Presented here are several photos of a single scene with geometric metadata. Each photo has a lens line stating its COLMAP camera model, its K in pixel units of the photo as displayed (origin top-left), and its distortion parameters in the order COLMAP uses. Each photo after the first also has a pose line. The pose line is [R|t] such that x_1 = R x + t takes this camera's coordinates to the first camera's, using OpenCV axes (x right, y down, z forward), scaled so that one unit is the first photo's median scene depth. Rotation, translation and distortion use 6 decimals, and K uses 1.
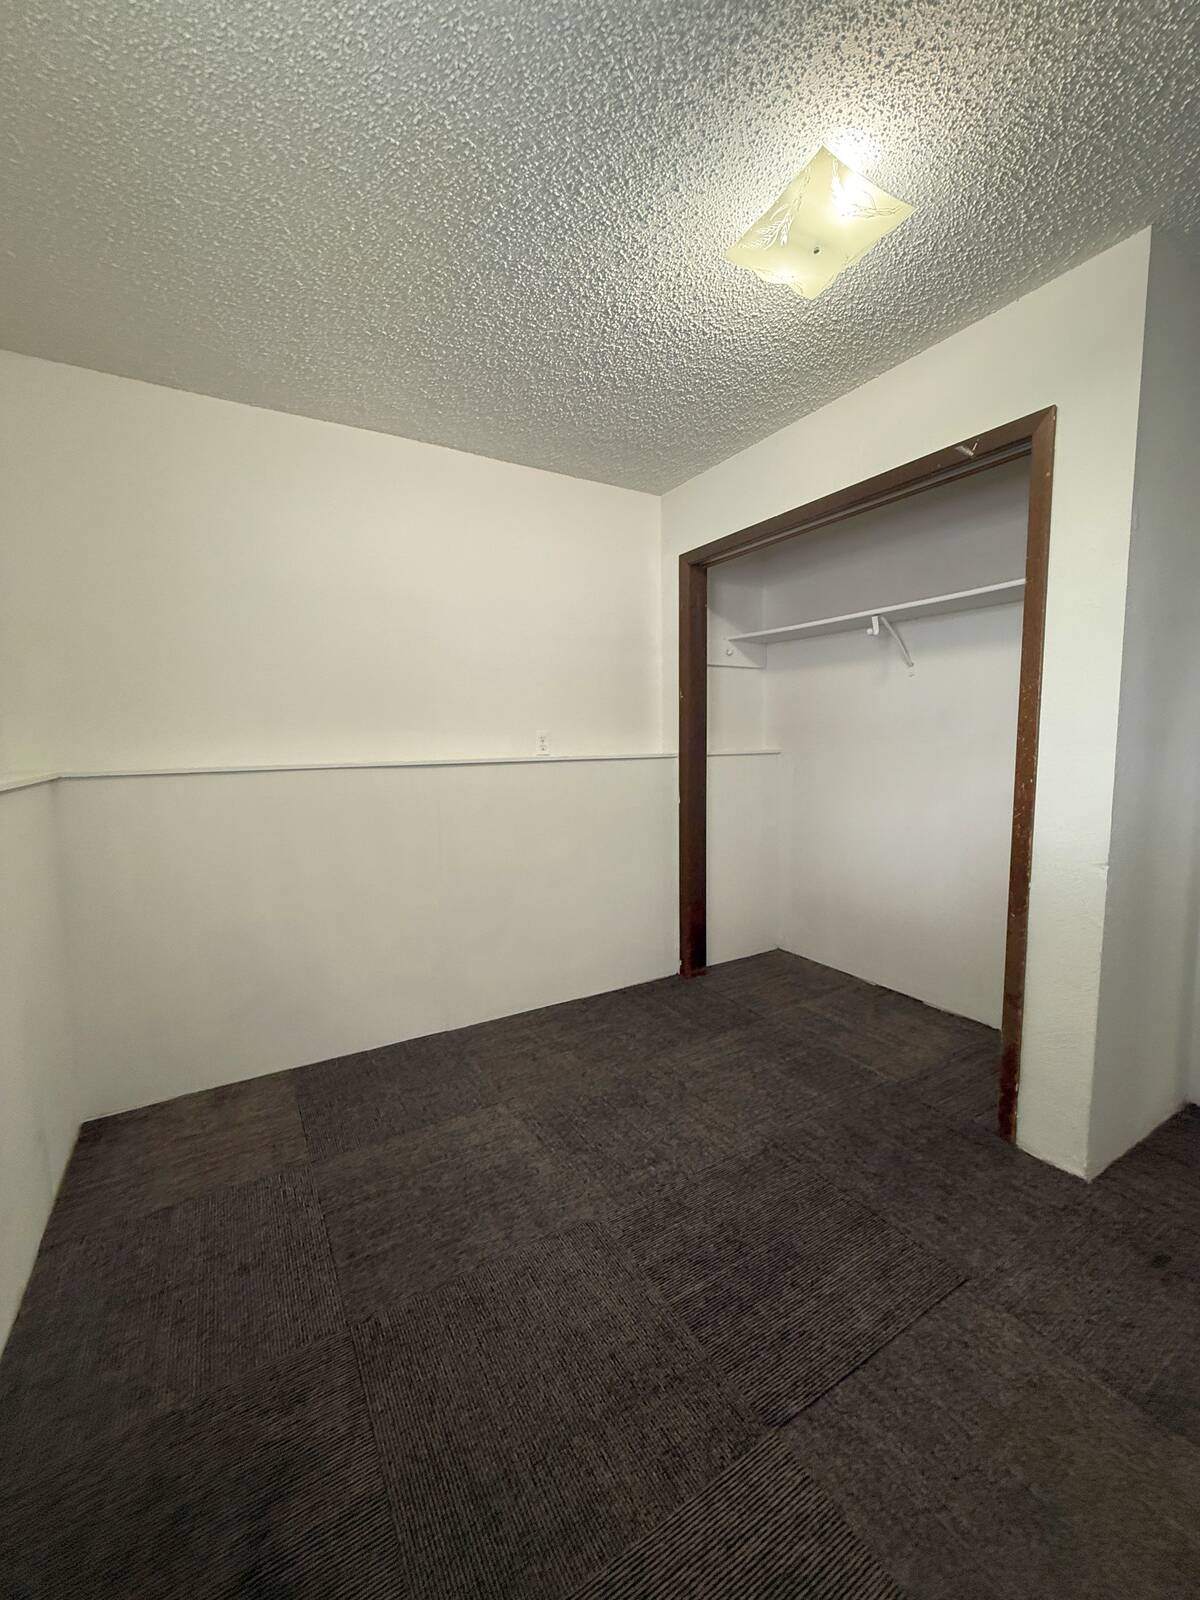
lens RADIAL K [[633.4, 0, 600.2], [0, 633.4, 796.7], [0, 0, 1]] dist [-0.001411, -0.000063]
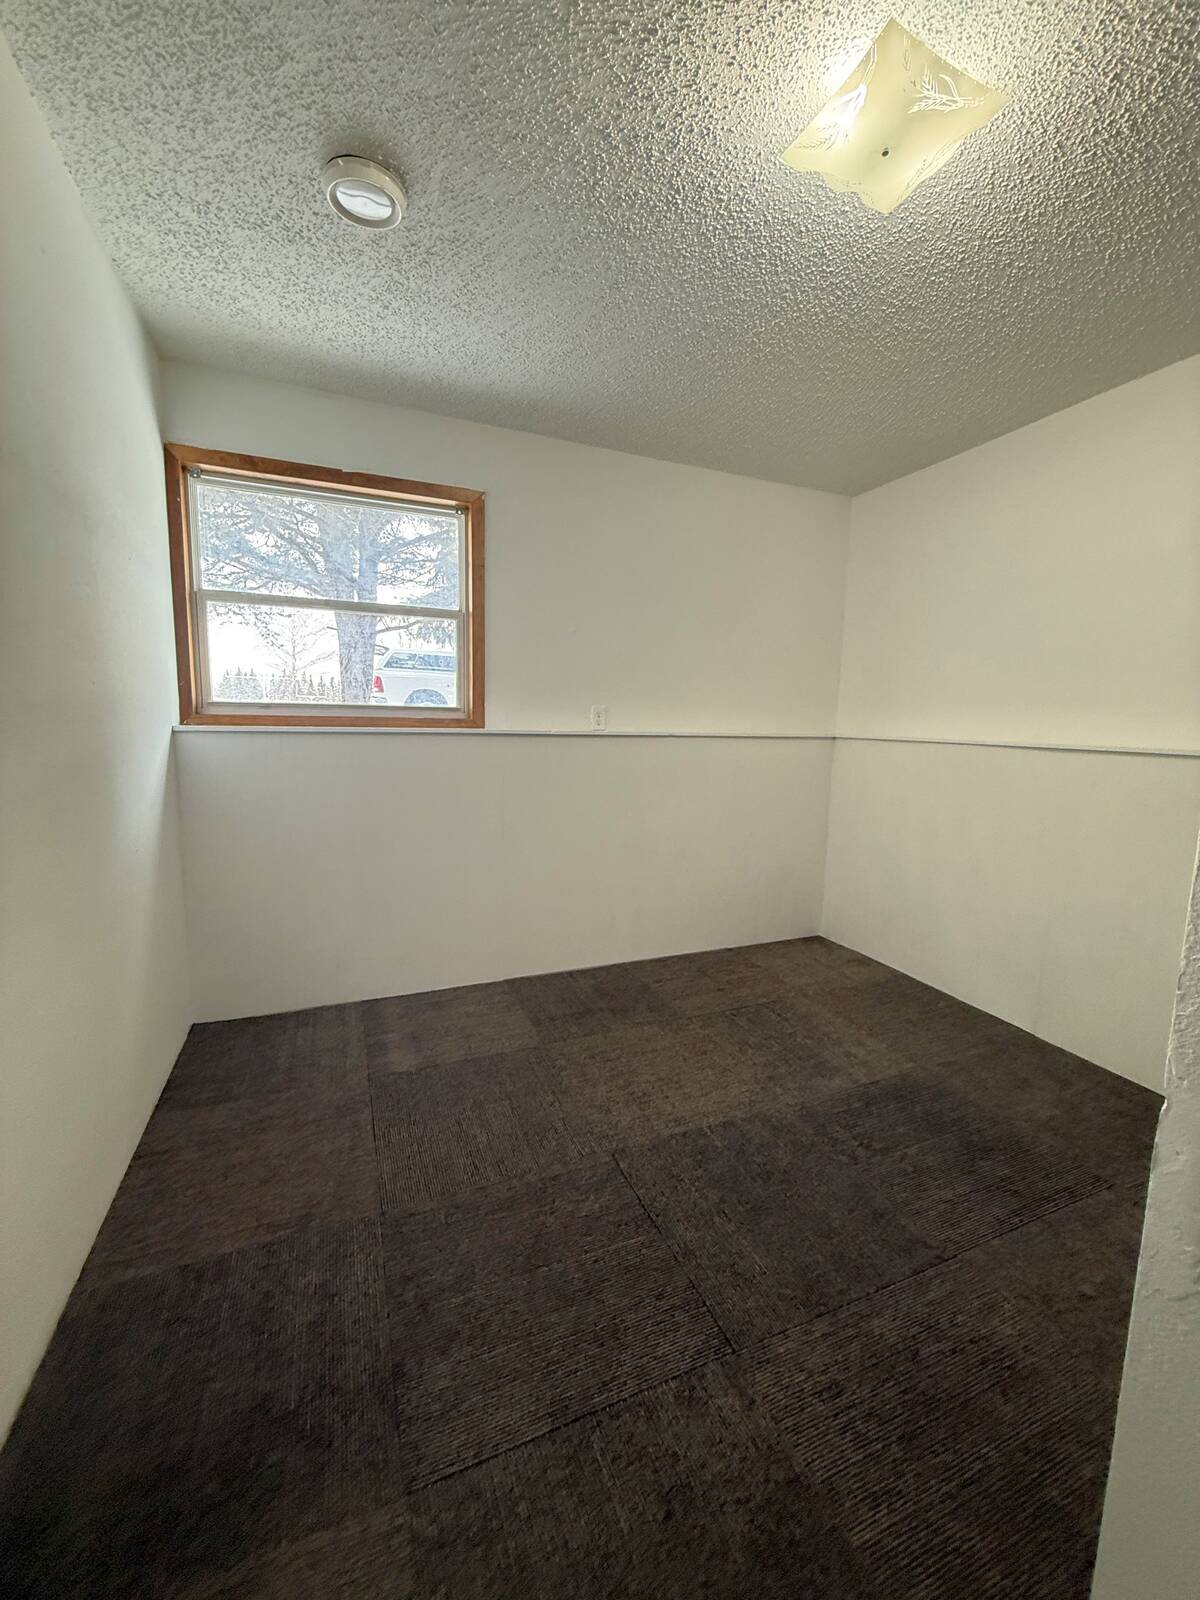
lens RADIAL K [[594.6, 0, 600.0], [0, 594.6, 800.0], [0, 0, 1]] dist [-0.001308, -0.000067]
pose [[-0.148532, 0.138833, -0.979114, 0.986559], [-0.100221, 0.982885, 0.154572, -0.068658], [0.983816, 0.121086, -0.132076, 0.635960]]
